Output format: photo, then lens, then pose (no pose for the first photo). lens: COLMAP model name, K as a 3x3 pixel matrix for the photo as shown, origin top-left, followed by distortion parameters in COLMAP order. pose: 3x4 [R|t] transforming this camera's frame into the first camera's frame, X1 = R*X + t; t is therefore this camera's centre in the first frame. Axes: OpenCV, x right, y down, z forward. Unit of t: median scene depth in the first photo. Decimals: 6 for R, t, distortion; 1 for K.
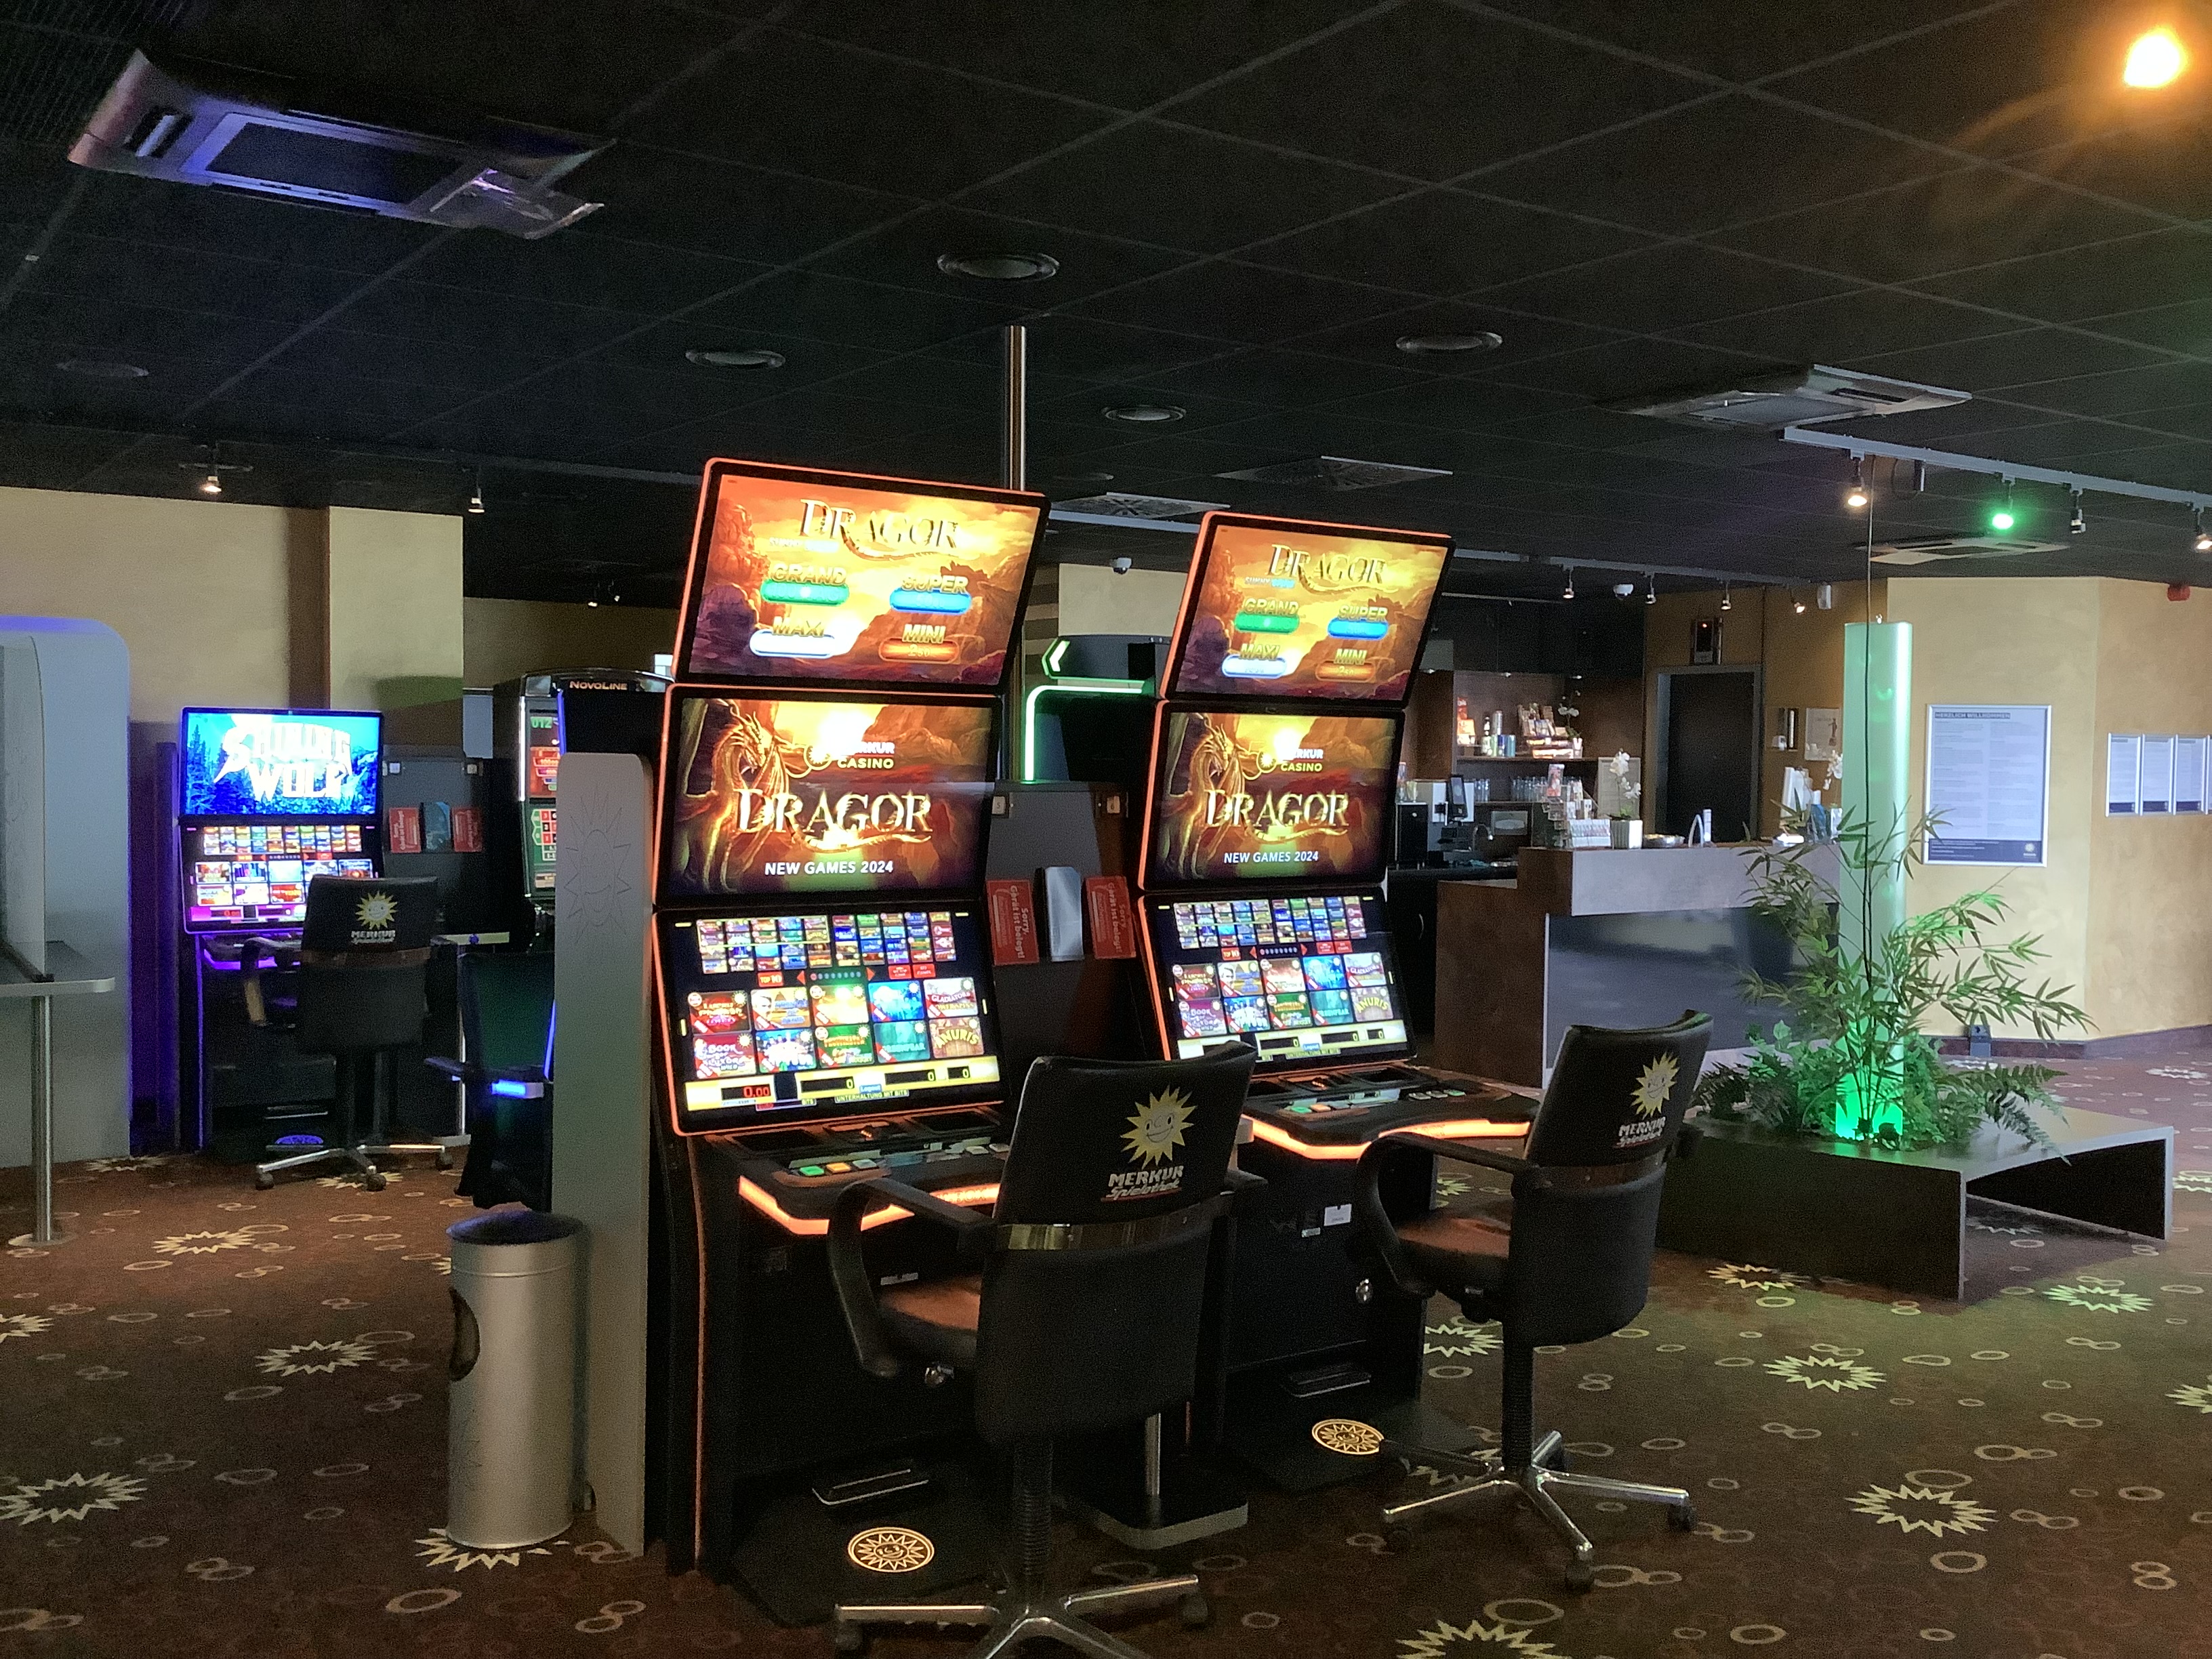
lens RADIAL K [[1968.4, 0, 1113.4], [0, 1968.4, 820.1], [0, 0, 1]] dist [0.044996, -0.087488]
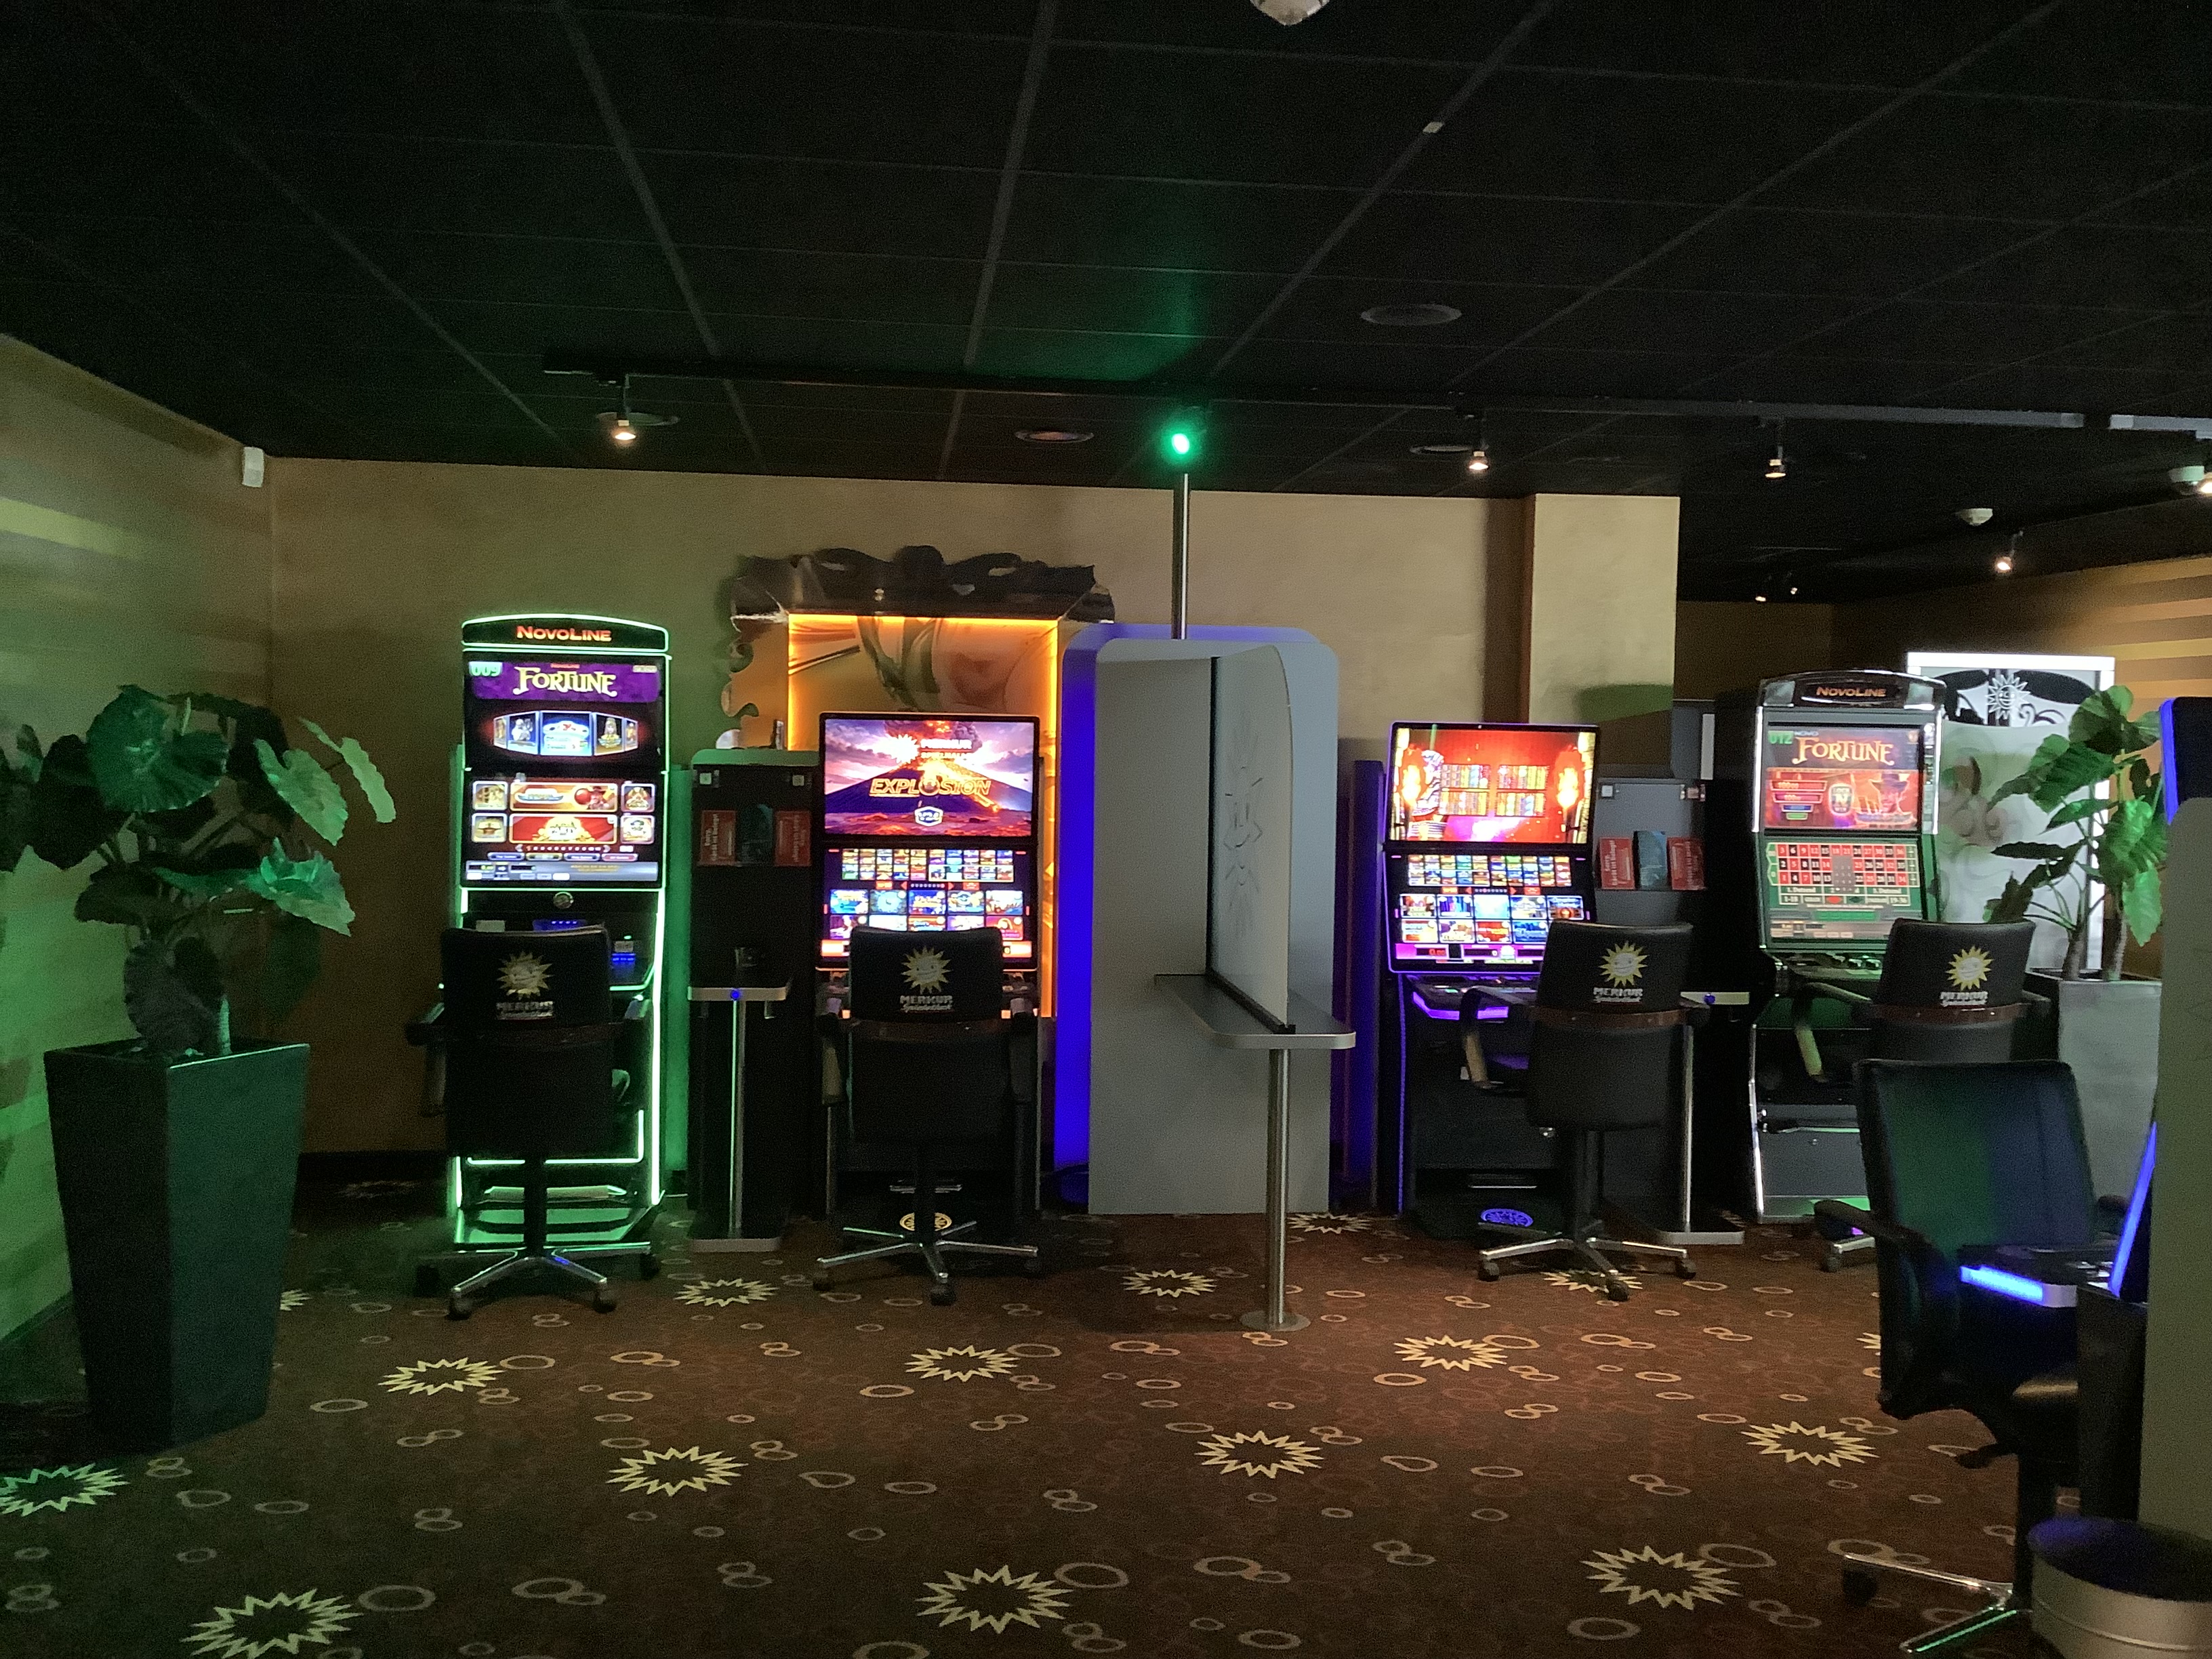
lens RADIAL K [[1968.4, 0, 1108.4], [0, 1968.4, 825.7], [0, 0, 1]] dist [0.044996, -0.087488]
pose [[0.876582, 0.021543, -0.480770, -0.147874], [-0.021821, 0.999749, 0.005012, -0.011163], [0.480757, 0.006098, 0.876833, 0.146865]]
